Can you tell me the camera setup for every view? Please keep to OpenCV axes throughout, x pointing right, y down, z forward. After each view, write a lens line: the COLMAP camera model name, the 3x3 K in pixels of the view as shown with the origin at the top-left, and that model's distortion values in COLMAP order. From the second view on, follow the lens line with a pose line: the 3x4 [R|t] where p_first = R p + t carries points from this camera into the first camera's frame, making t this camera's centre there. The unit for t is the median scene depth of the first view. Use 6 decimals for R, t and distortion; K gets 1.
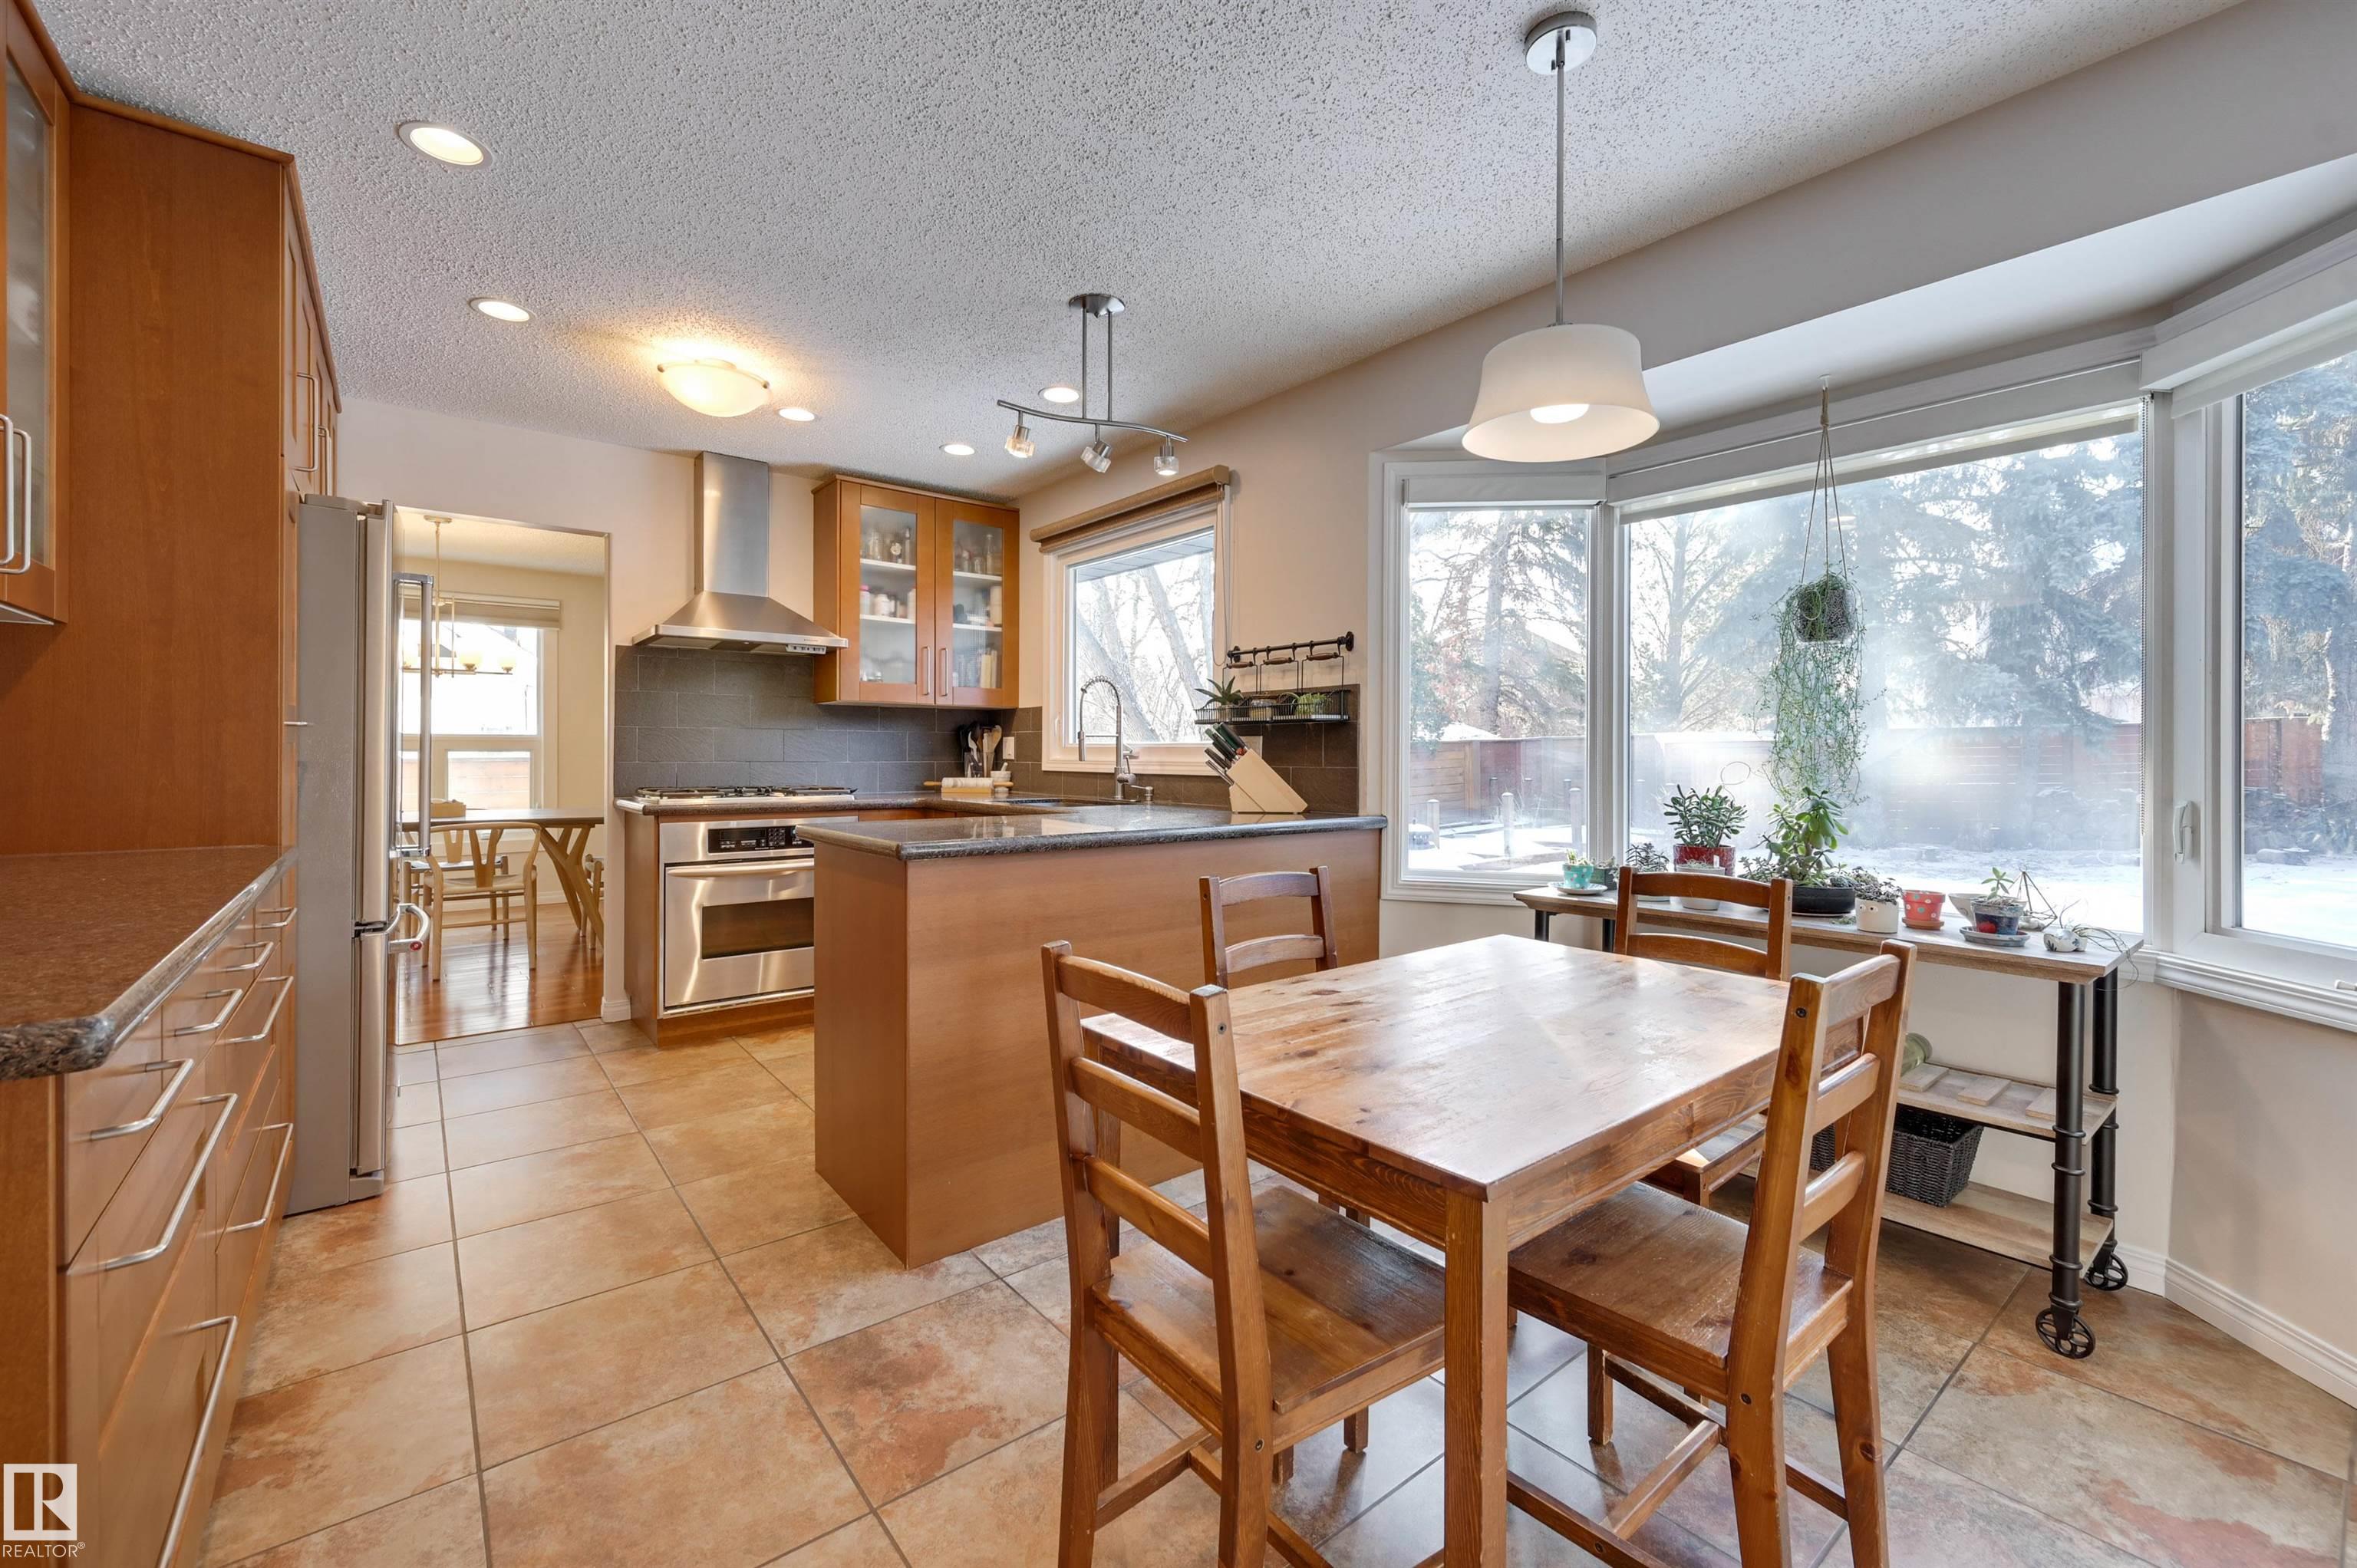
lens RADIAL K [[970.0, 0, 1178.3], [0, 970.0, 759.5], [0, 0, 1]] dist [0.000461, 0.001053]
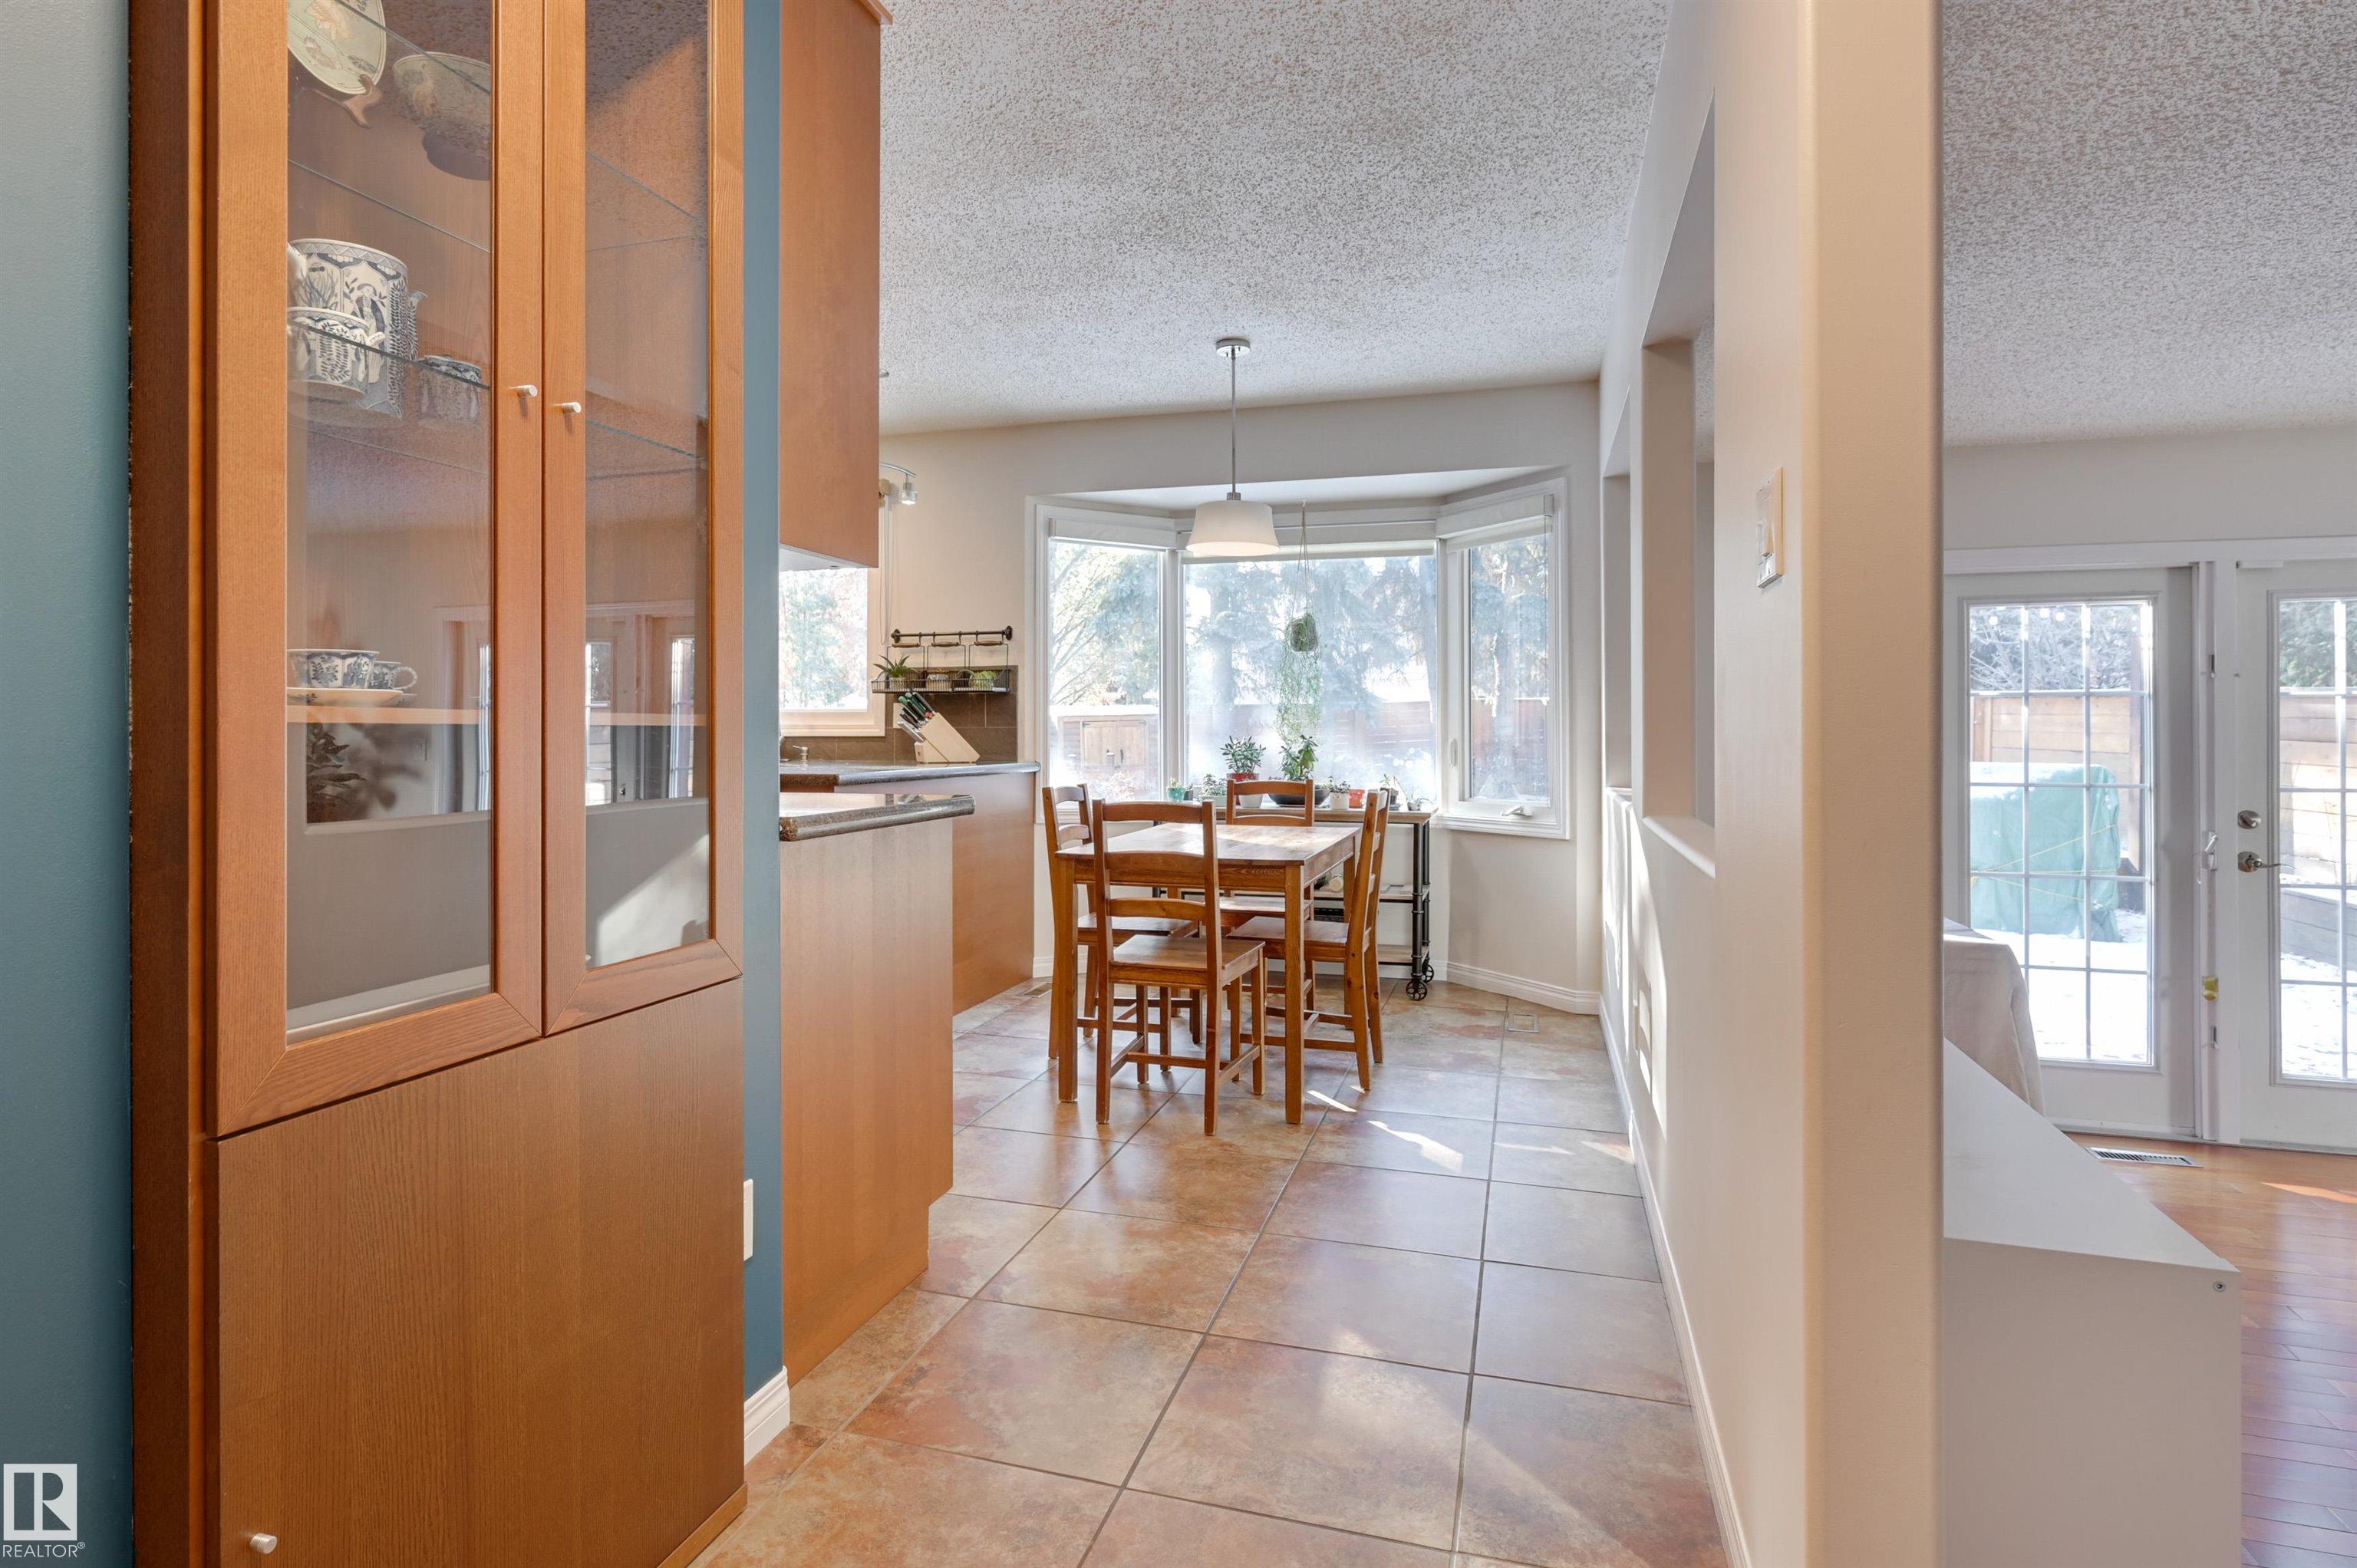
lens RADIAL K [[1210.3, 0, 1158.8], [0, 1210.3, 726.4], [0, 0, 1]] dist [-0.004309, 0.000240]
pose [[0.826811, 0.000047, 0.562480, -0.600628], [0.005171, 0.999957, -0.007685, 0.021287], [-0.562456, 0.009262, 0.826775, -0.503018]]
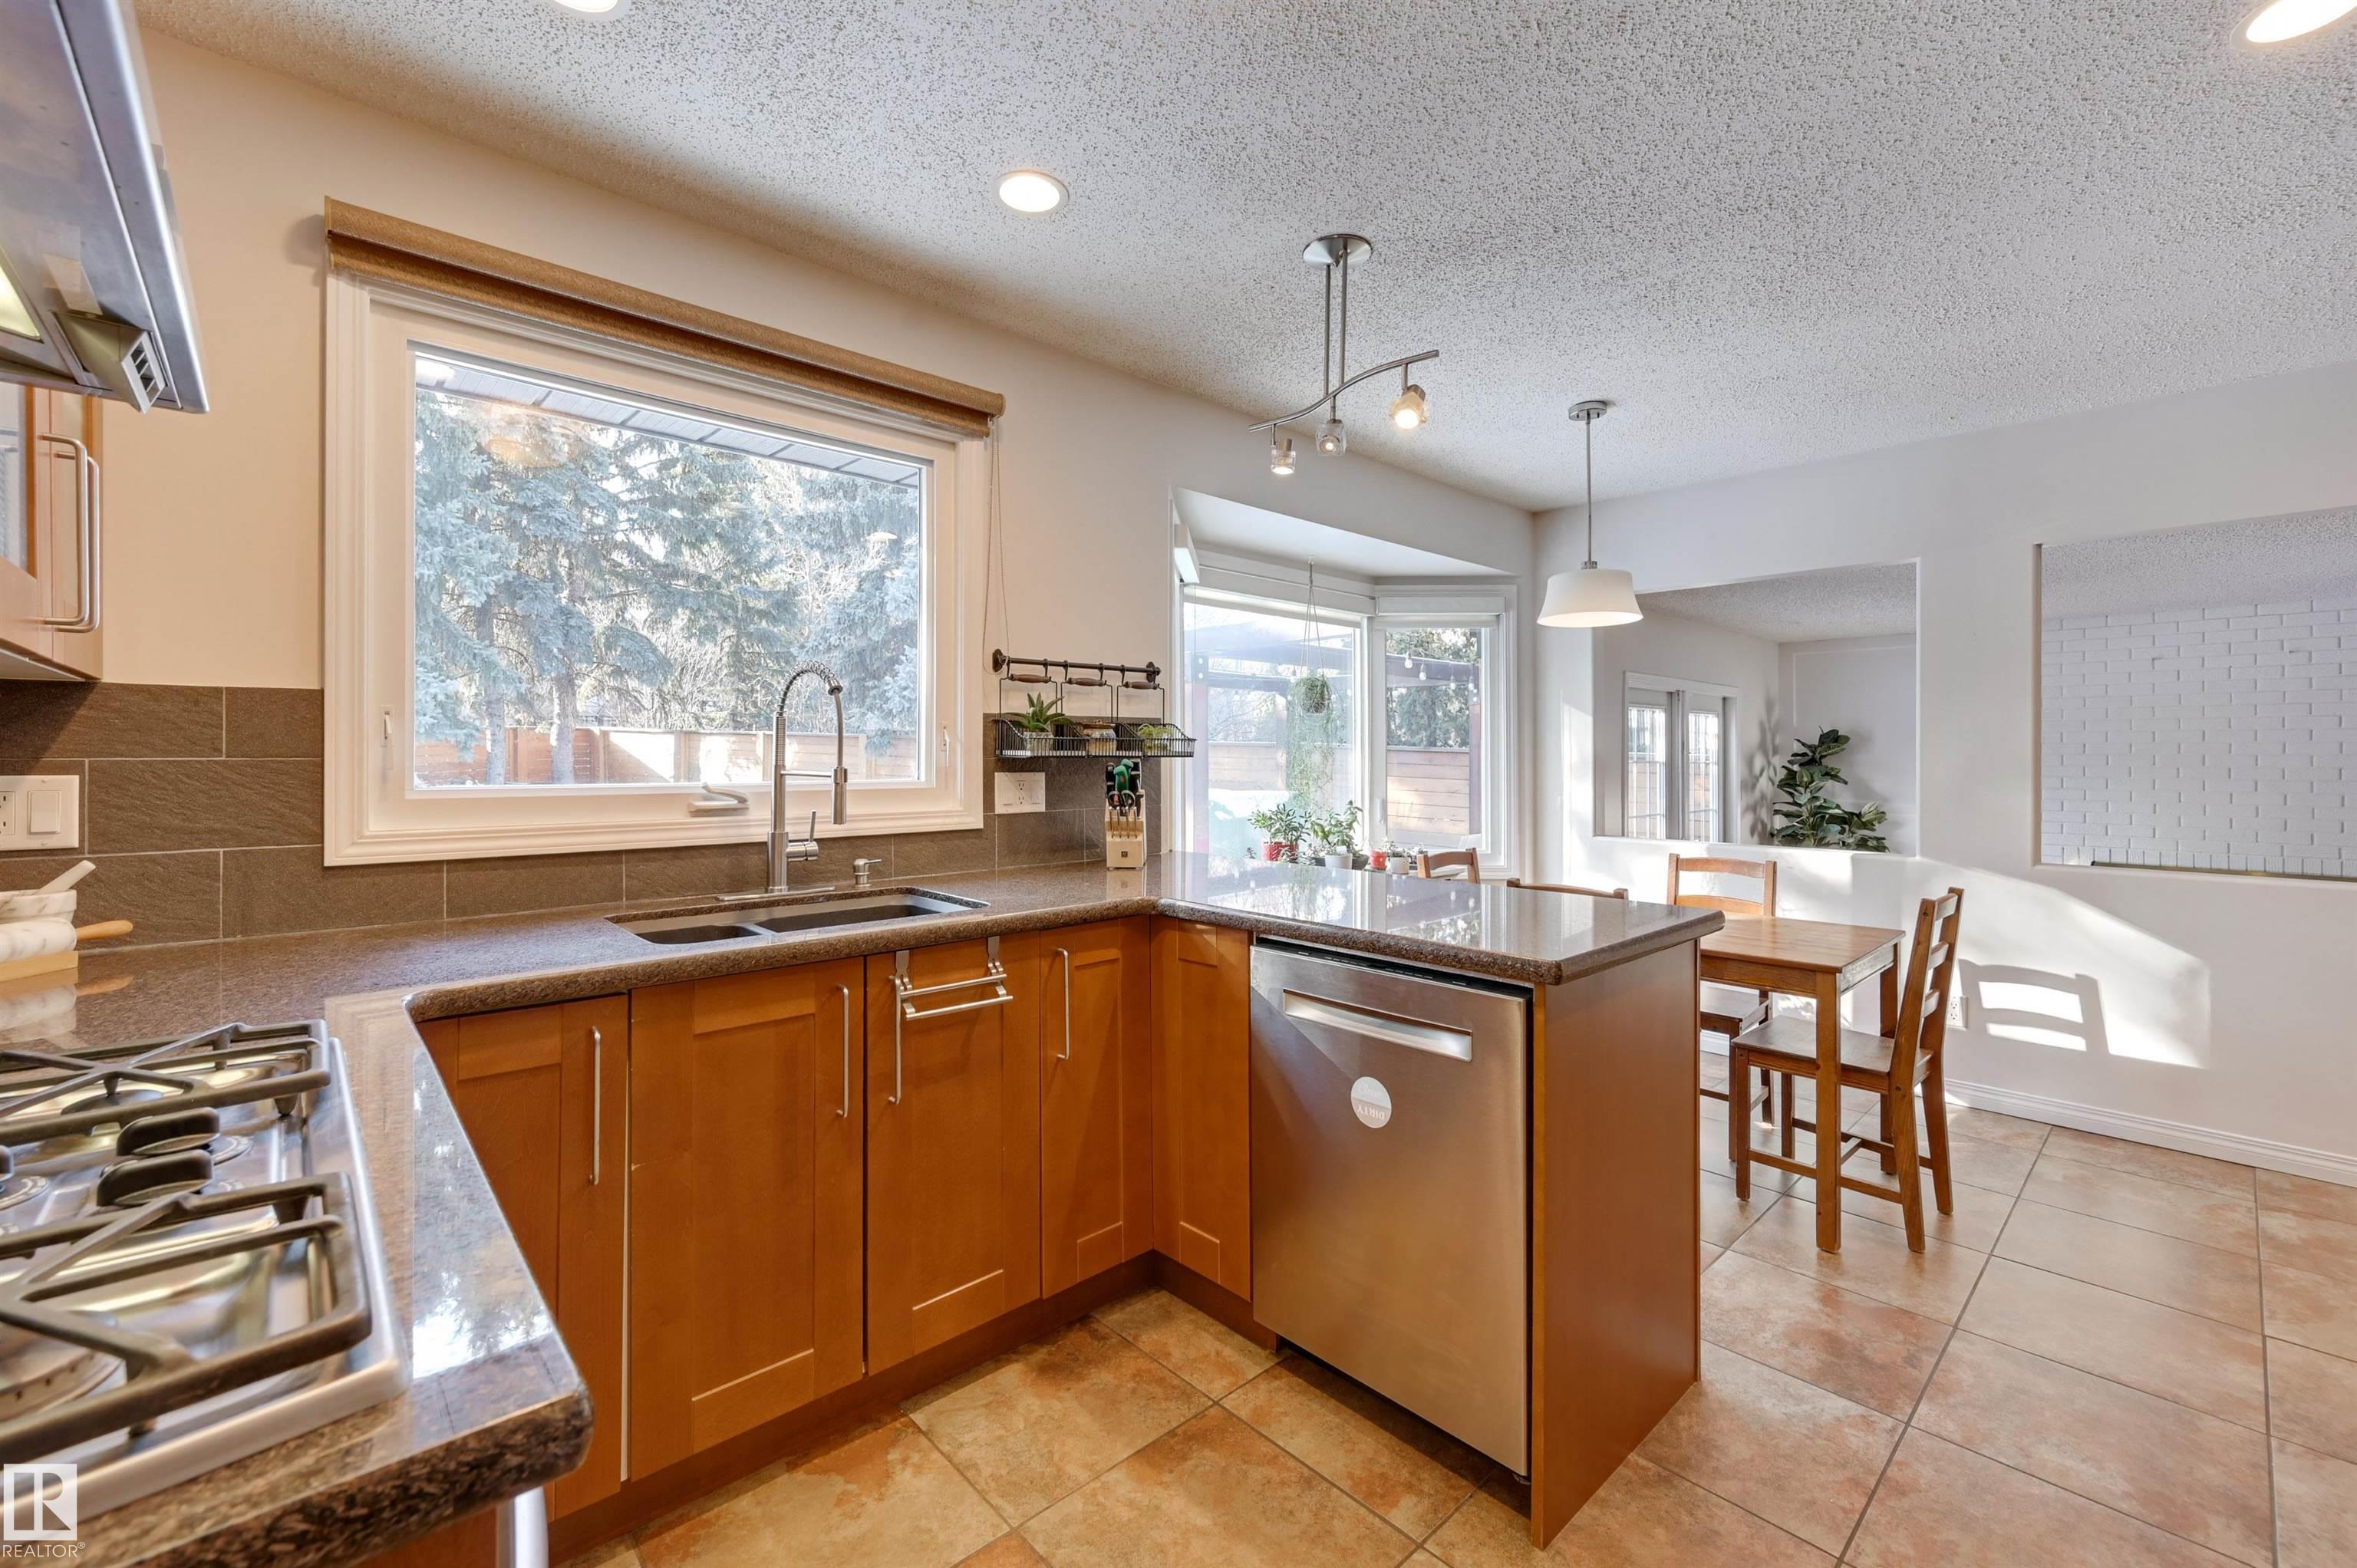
lens RADIAL K [[970.0, 0, 1186.6], [0, 970.0, 754.7], [0, 0, 1]] dist [0.000461, 0.001053]
pose [[-0.072845, -0.004860, 0.997331, -0.782091], [0.003467, 0.999981, 0.005126, -0.046554], [-0.997337, 0.003831, -0.072827, 1.048233]]
